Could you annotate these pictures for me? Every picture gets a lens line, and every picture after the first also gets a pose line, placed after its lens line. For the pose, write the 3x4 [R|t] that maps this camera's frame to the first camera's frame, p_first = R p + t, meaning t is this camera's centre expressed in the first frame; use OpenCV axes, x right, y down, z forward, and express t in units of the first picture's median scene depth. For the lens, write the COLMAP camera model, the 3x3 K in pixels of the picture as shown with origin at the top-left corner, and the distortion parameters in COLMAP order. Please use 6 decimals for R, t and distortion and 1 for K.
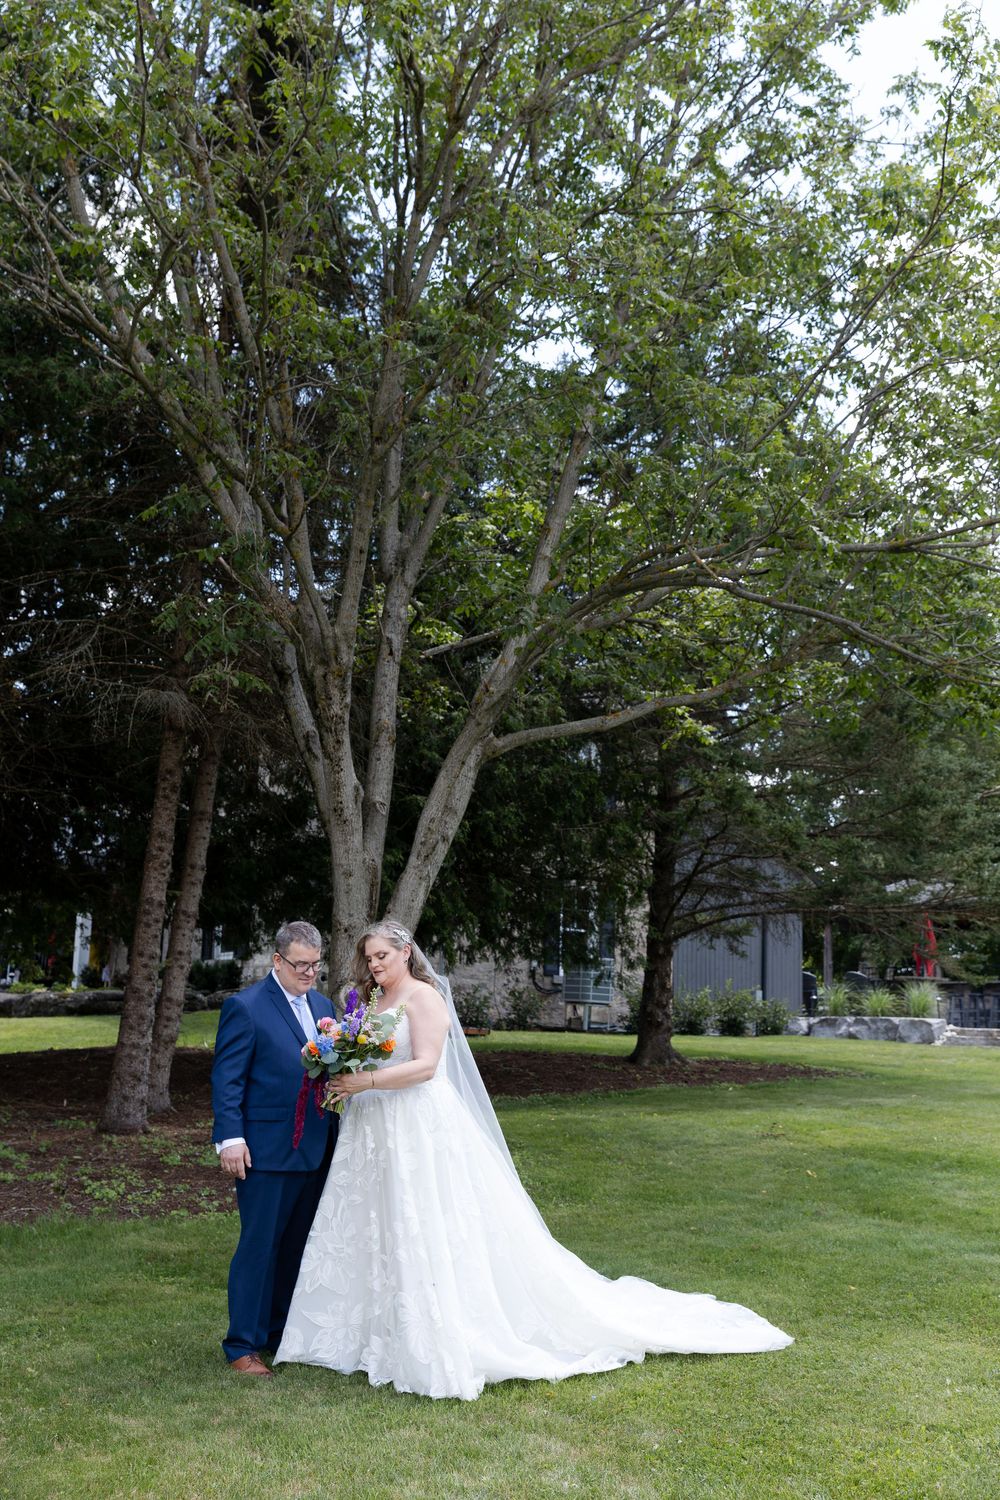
lens RADIAL K [[1791.3, 0, 500.0], [0, 1791.3, 750.0], [0, 0, 1]] dist [0.031557, -0.042786]
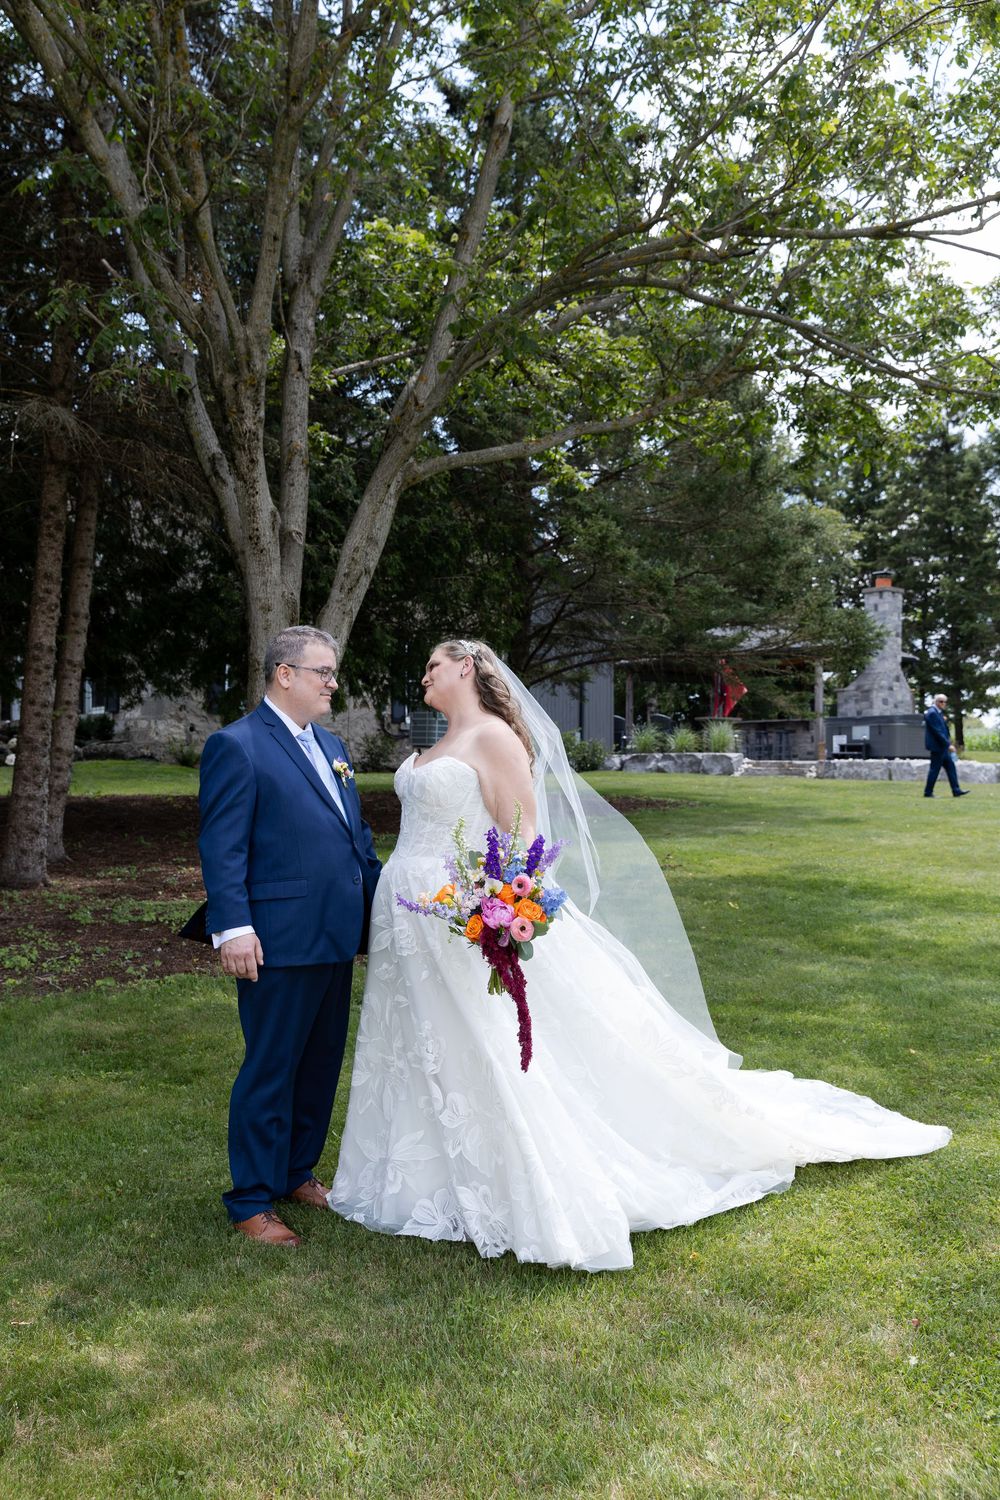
lens RADIAL K [[1540.4, 0, 500.0], [0, 1540.4, 750.0], [0, 0, 1]] dist [0.025870, -0.013389]
pose [[0.993441, -0.022274, 0.112154, -0.046699], [0.006215, 0.989912, 0.141545, 0.024851], [-0.114175, -0.139920, 0.983558, 0.165978]]
